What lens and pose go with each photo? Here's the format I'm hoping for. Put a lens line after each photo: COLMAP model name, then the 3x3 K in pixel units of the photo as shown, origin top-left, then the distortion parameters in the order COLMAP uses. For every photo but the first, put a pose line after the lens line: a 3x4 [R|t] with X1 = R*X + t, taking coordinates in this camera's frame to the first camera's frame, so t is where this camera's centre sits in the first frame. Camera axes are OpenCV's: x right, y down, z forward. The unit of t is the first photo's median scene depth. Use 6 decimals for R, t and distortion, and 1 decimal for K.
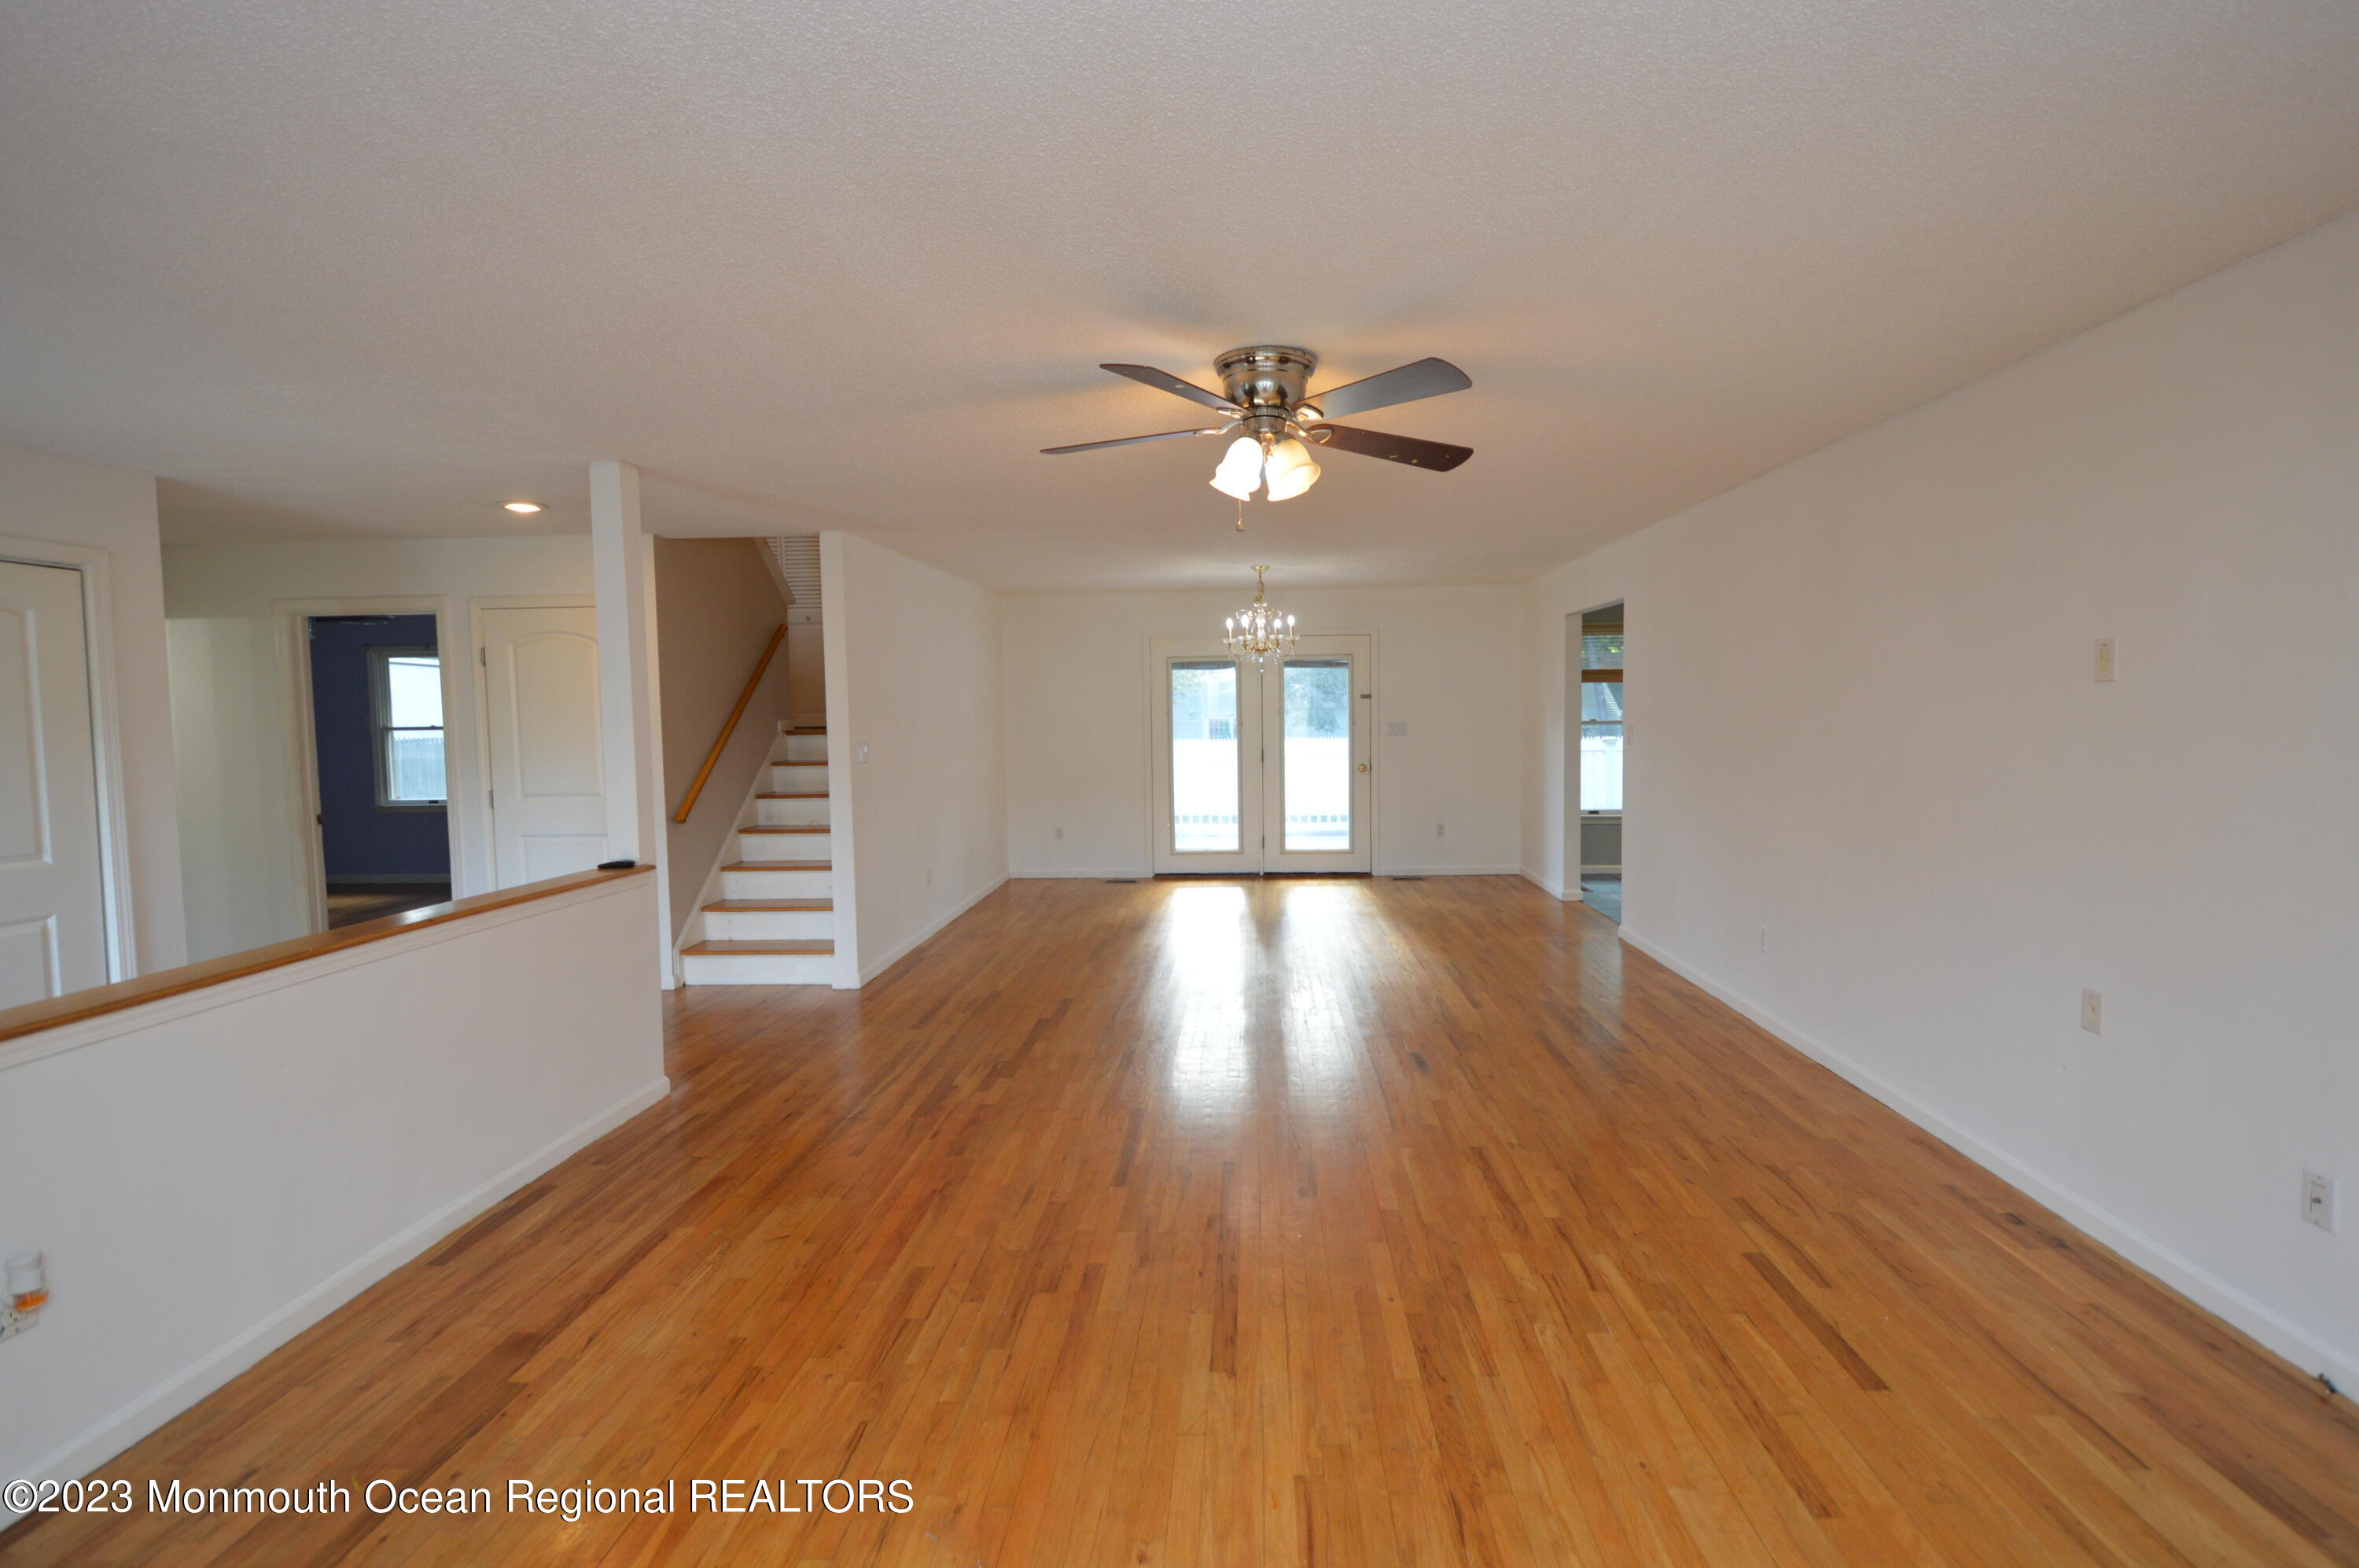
lens RADIAL K [[1044.0, 0, 1193.8], [0, 1044.0, 761.8], [0, 0, 1]] dist [0.014961, -0.009413]
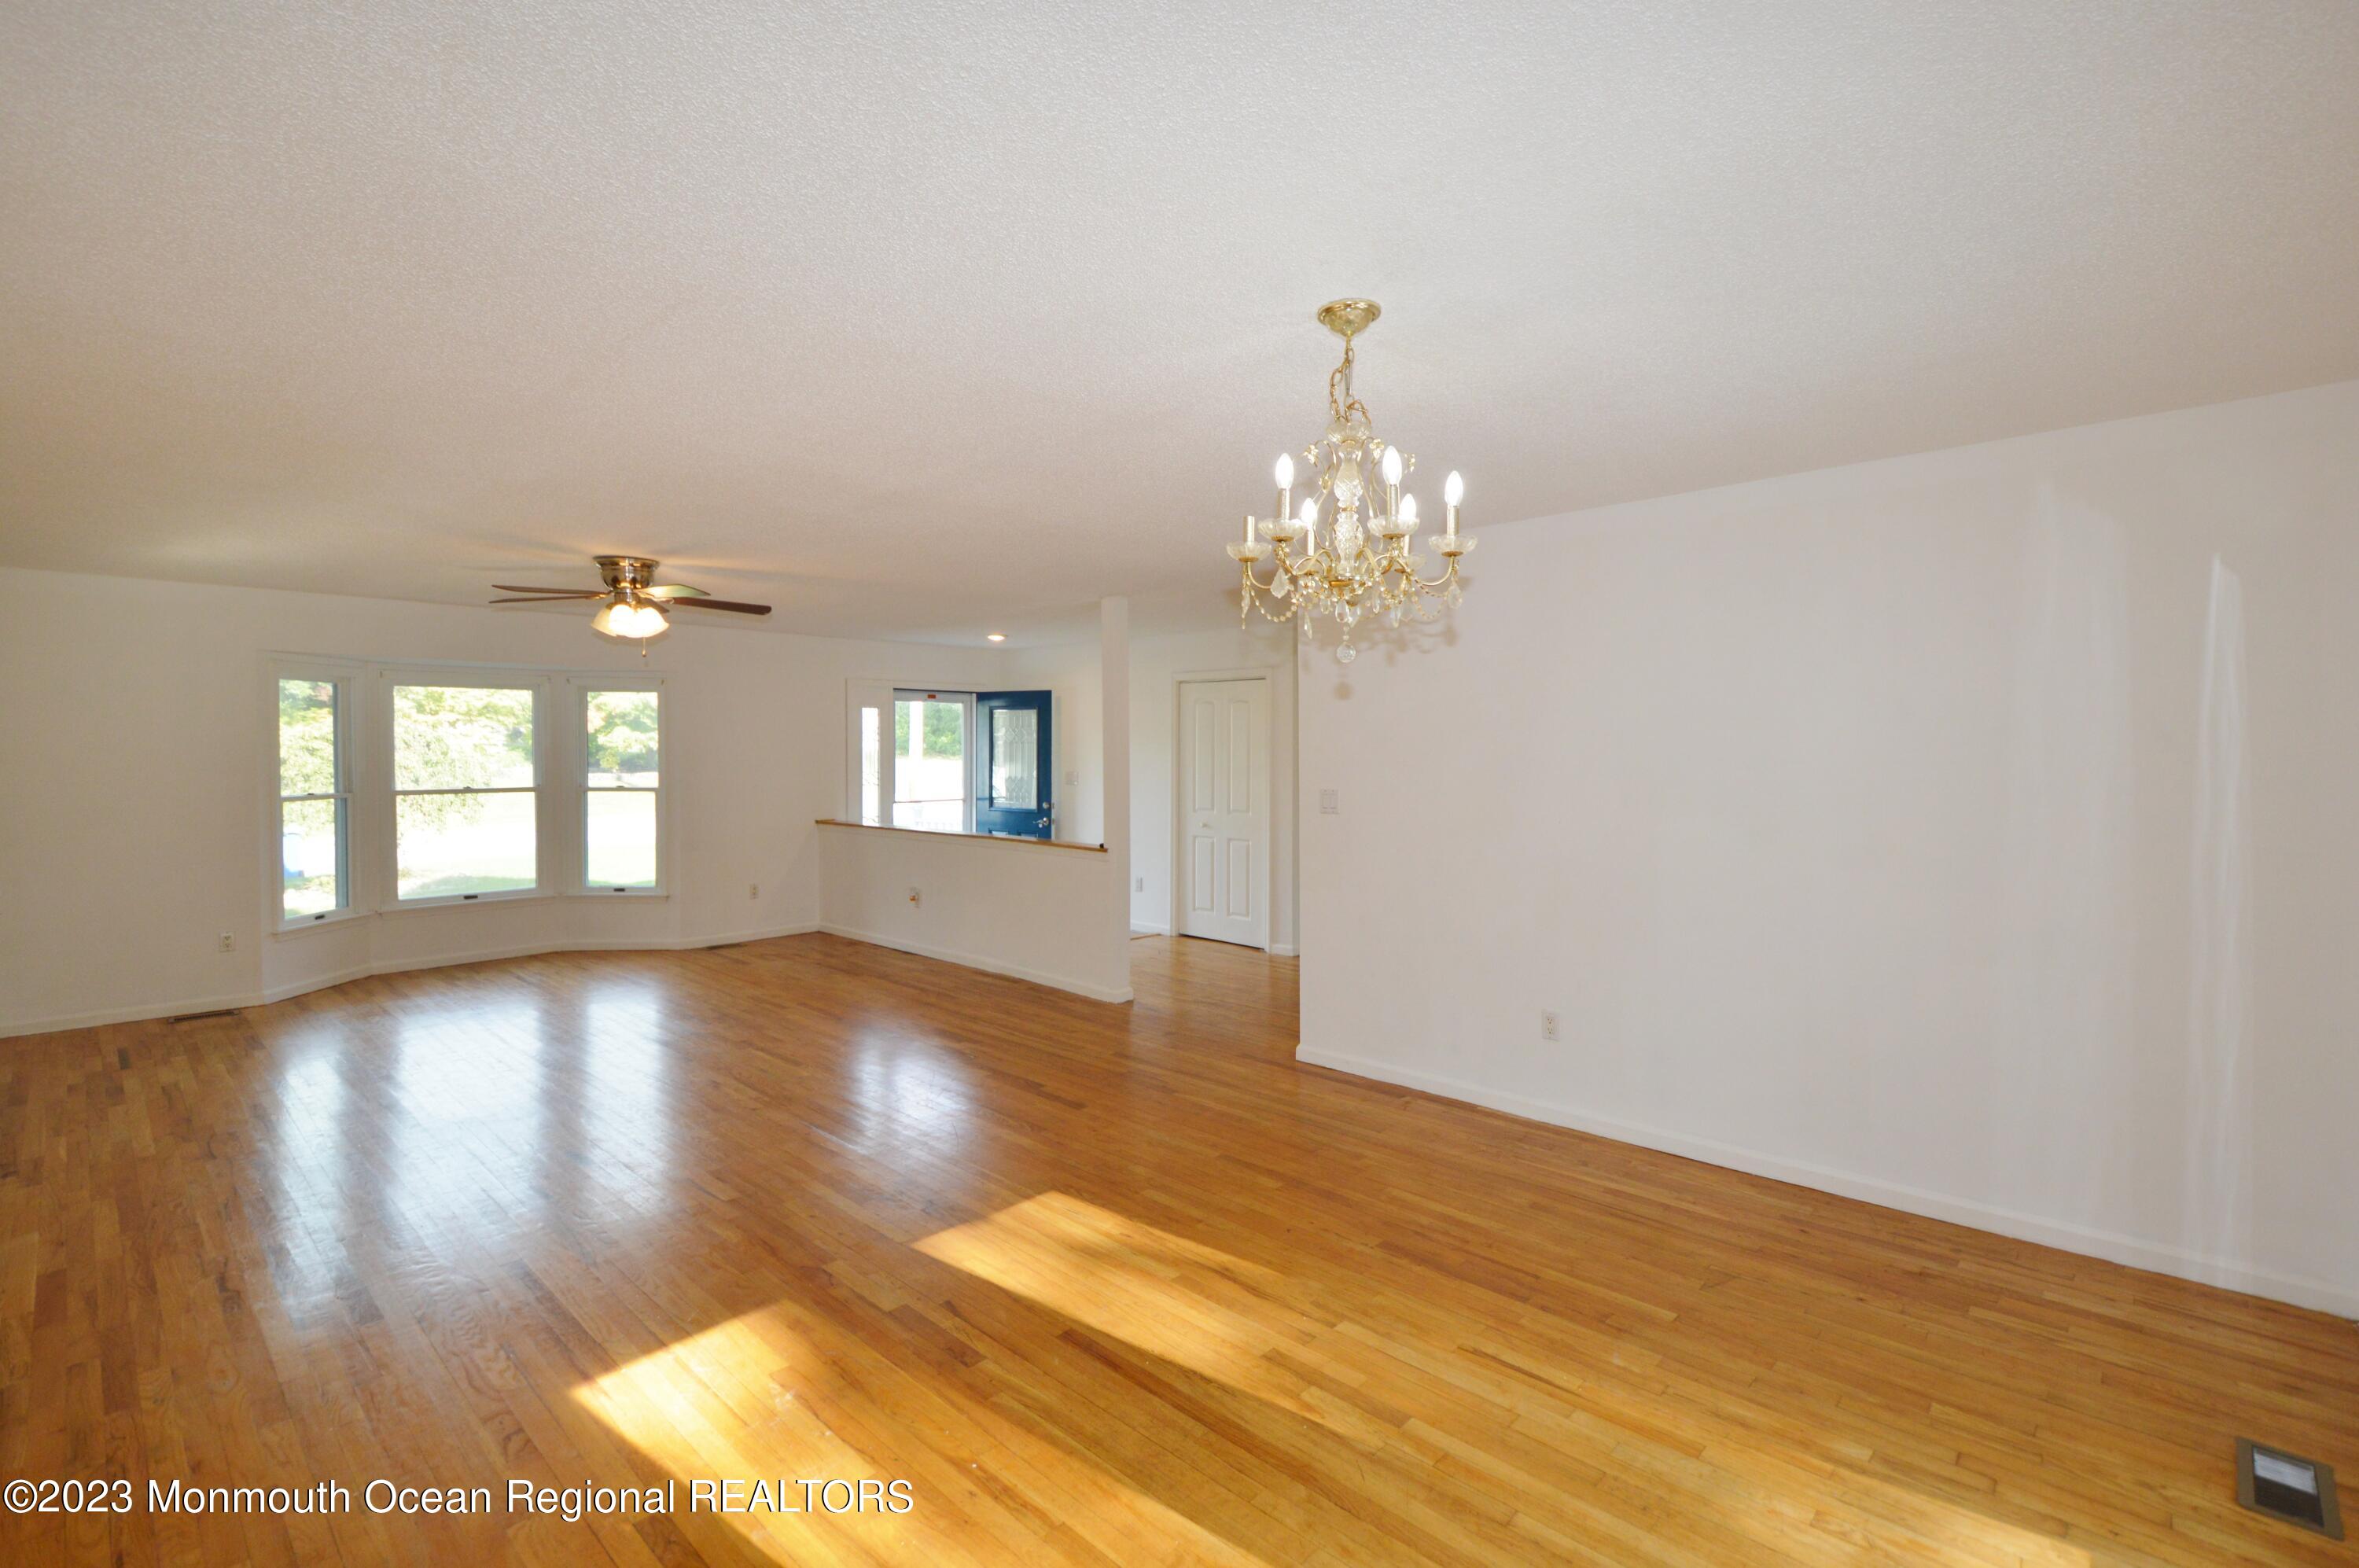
lens RADIAL K [[1044.0, 0, 1193.8], [0, 1044.0, 761.8], [0, 0, 1]] dist [0.014961, -0.009413]
pose [[-0.636198, 0.021454, -0.771227, 0.322471], [-0.028061, 0.998308, 0.050919, -0.063707], [0.771015, 0.054036, -0.634520, 1.109511]]
